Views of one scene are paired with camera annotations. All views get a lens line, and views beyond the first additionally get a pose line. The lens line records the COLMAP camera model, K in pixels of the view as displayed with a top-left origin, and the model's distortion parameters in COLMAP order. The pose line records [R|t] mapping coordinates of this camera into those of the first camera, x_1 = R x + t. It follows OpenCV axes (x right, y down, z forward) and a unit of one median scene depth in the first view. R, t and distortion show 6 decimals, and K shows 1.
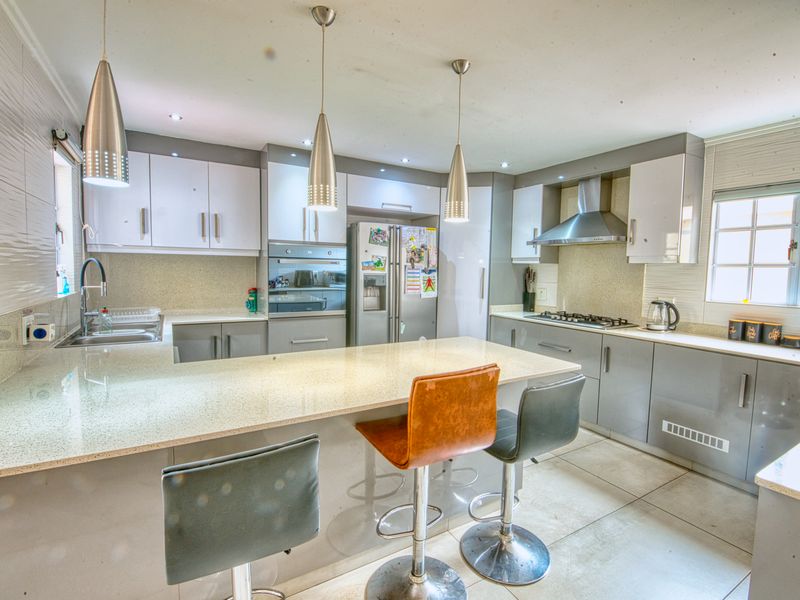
lens RADIAL K [[386.9, 0, 401.0], [0, 386.9, 298.4], [0, 0, 1]] dist [-0.017758, -0.002493]
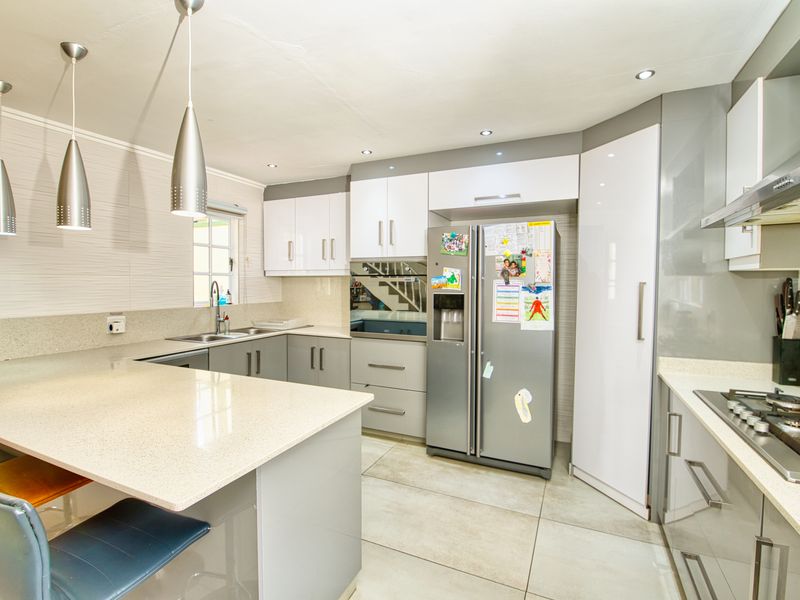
lens RADIAL K [[386.9, 0, 399.3], [0, 386.9, 297.8], [0, 0, 1]] dist [-0.017758, -0.002493]
pose [[0.567694, 0.012553, -0.823144, 0.476350], [-0.056668, 0.998108, -0.023860, -0.028128], [0.821287, 0.060191, 0.567331, 0.457438]]
